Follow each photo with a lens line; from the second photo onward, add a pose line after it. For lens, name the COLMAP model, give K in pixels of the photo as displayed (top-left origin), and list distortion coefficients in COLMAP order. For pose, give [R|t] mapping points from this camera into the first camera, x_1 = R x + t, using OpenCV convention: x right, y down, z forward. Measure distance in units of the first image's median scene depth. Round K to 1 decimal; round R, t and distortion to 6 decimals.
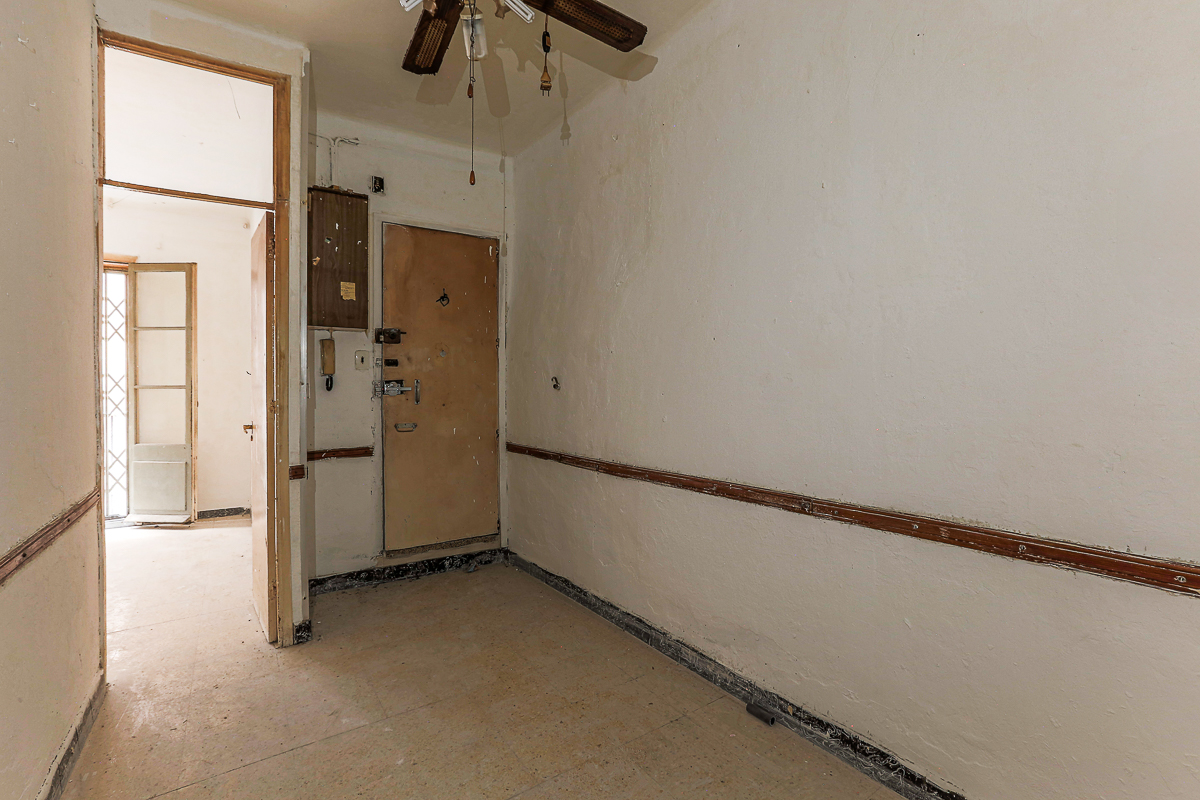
lens RADIAL K [[533.5, 0, 609.8], [0, 533.5, 394.0], [0, 0, 1]] dist [-0.004887, 0.002977]
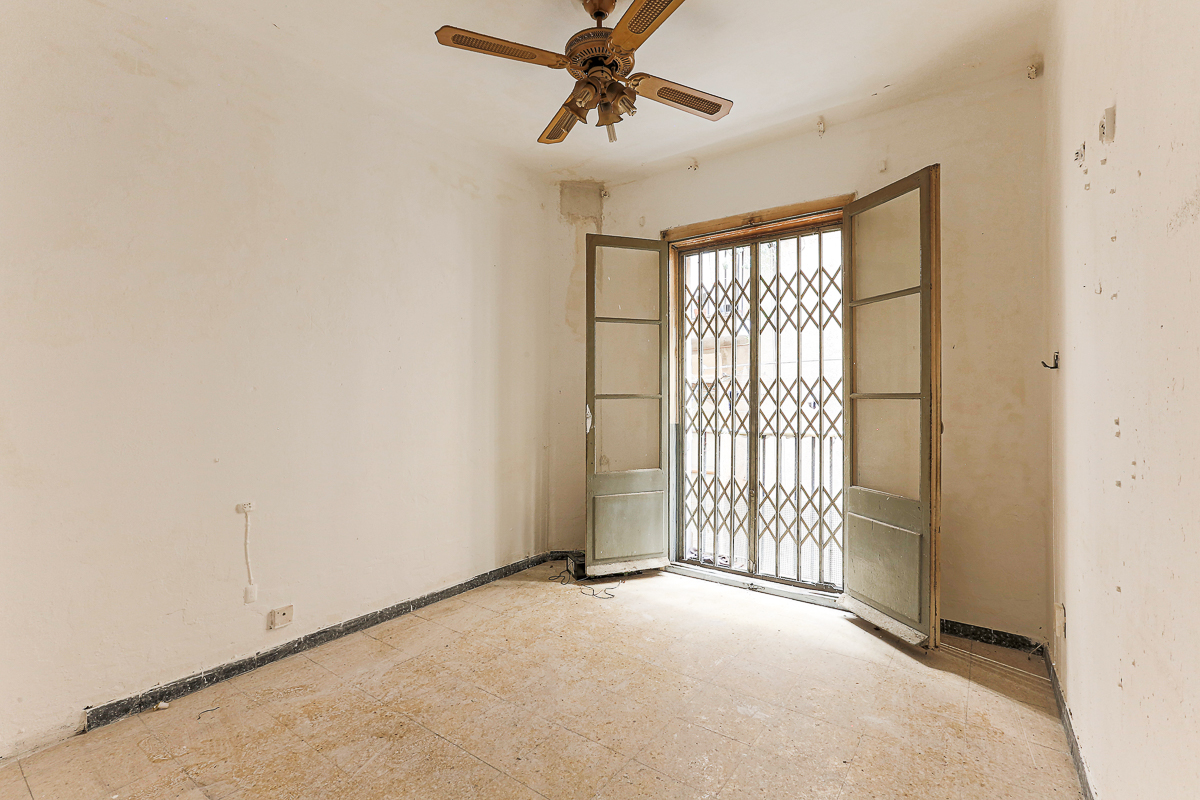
lens RADIAL K [[533.5, 0, 607.2], [0, 533.5, 395.0], [0, 0, 1]] dist [-0.004887, 0.002977]
pose [[0.327408, -0.004255, -0.944873, -0.378435], [-0.002631, 0.999982, -0.005415, -0.010118], [0.944879, 0.004259, 0.327391, 0.508305]]
